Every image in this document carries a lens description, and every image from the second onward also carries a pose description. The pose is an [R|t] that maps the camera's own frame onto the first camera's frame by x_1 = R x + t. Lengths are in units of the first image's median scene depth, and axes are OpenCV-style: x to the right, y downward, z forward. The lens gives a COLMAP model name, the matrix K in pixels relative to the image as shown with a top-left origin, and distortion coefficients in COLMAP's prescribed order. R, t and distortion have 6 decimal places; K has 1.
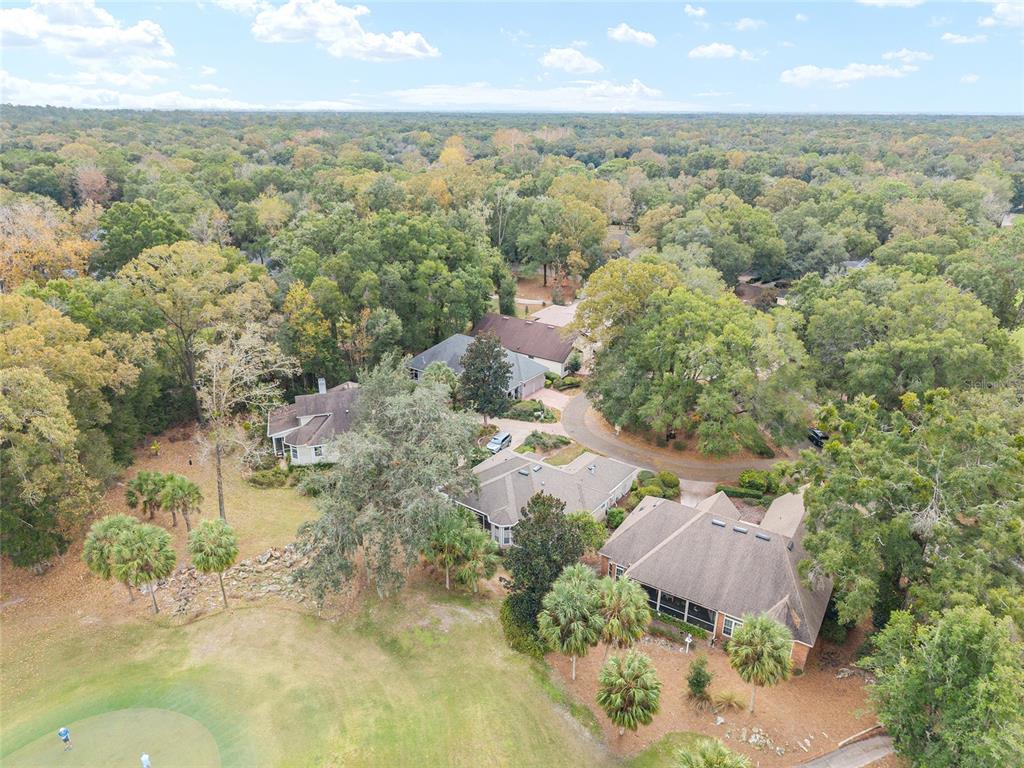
lens RADIAL K [[676.4, 0, 478.3], [0, 676.4, 378.3], [0, 0, 1]] dist [0.020102, -0.015057]
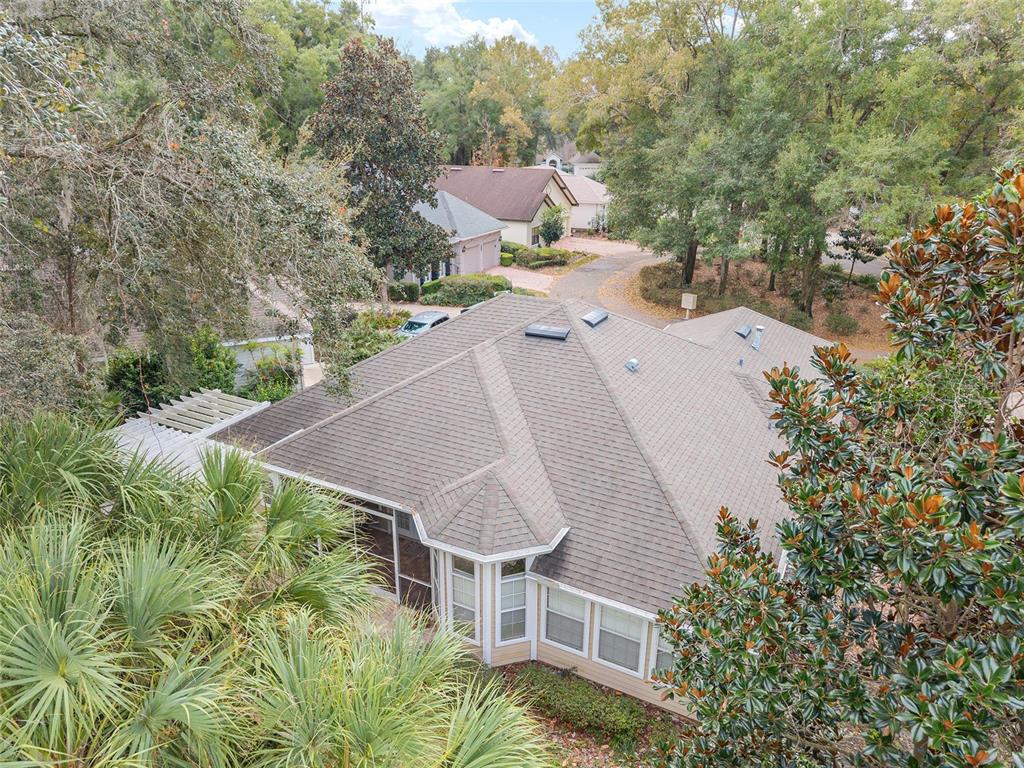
lens RADIAL K [[676.4, 0, 505.6], [0, 676.4, 391.3], [0, 0, 1]] dist [0.020102, -0.015057]
pose [[0.980960, -0.058091, 0.185319, 0.004189], [0.059431, 0.998231, -0.001684, 0.127997], [-0.184893, 0.012666, 0.982677, 0.605499]]
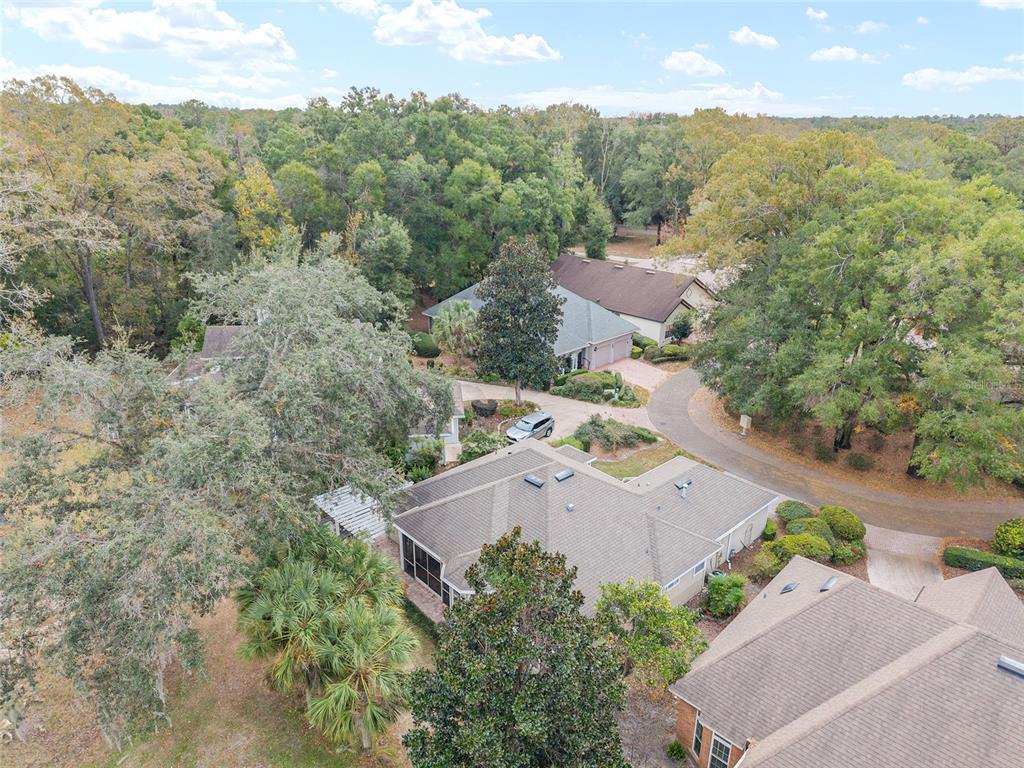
lens RADIAL K [[676.4, 0, 501.2], [0, 676.4, 382.1], [0, 0, 1]] dist [0.020102, -0.015057]
pose [[0.986507, 0.069616, -0.148184, 0.087990], [-0.071086, 0.997459, -0.004637, 0.057966], [0.147485, 0.015108, 0.988949, 0.411466]]
